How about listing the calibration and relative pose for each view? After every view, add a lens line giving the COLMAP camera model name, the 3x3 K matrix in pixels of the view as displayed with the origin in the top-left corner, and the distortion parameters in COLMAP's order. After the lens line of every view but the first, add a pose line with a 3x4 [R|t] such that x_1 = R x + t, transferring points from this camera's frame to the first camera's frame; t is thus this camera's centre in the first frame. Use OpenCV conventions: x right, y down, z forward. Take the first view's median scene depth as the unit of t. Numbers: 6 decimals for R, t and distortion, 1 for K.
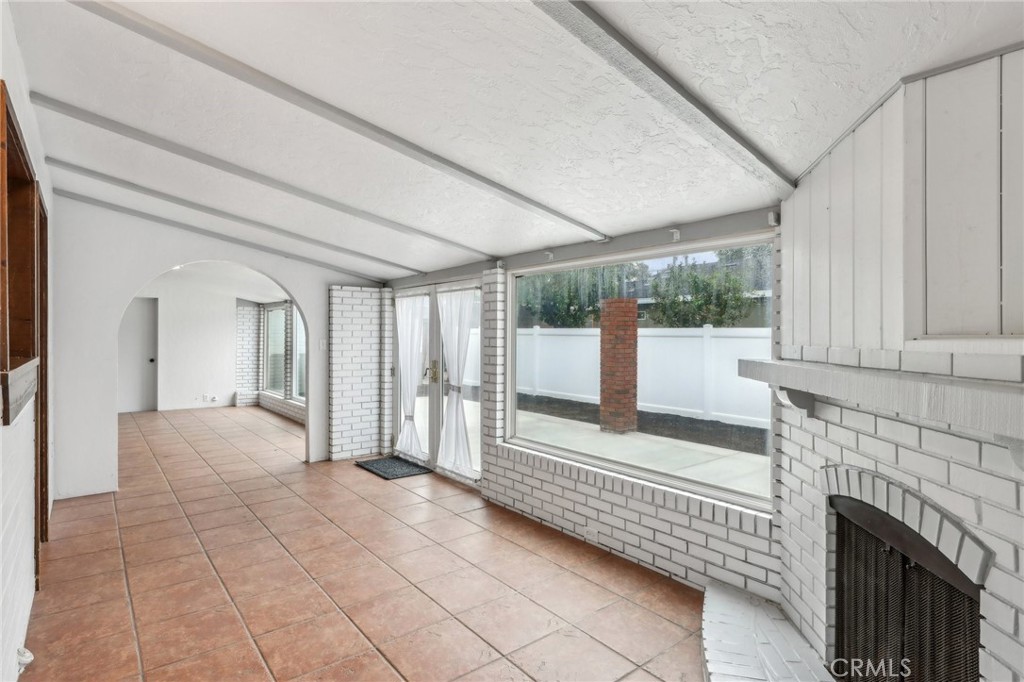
lens RADIAL K [[524.4, 0, 510.5], [0, 524.4, 339.1], [0, 0, 1]] dist [0.014904, 0.000564]
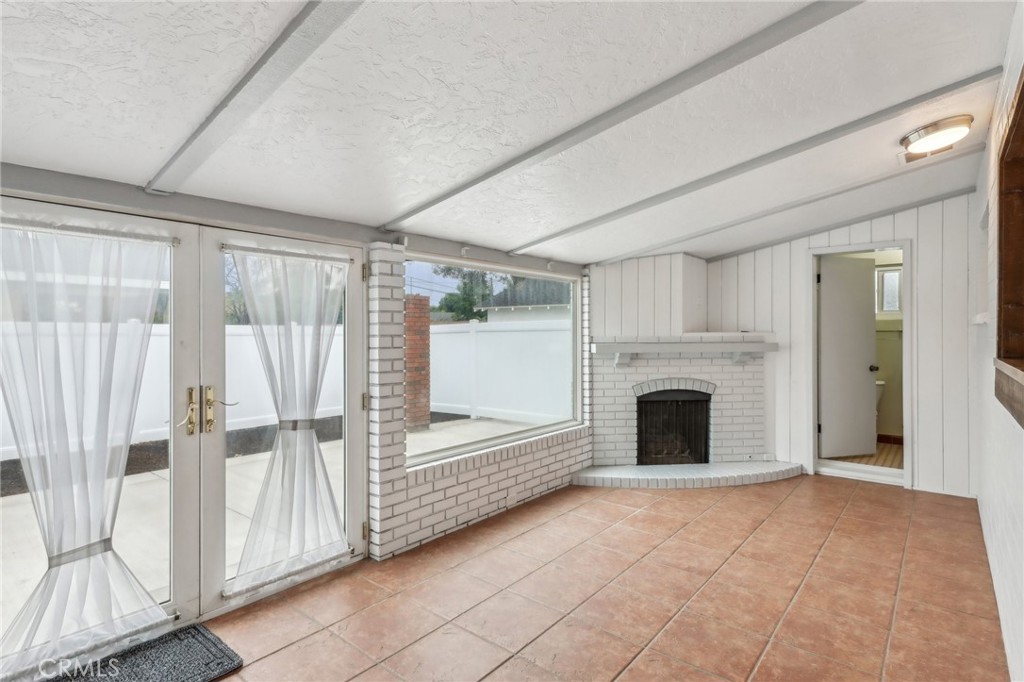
lens RADIAL K [[524.4, 0, 510.7], [0, 524.4, 334.5], [0, 0, 1]] dist [0.014904, 0.000564]
pose [[-0.204061, -0.007039, 0.978933, -1.047971], [0.008256, 0.999926, 0.008911, -0.012212], [-0.978923, 0.009900, -0.203988, 1.295139]]
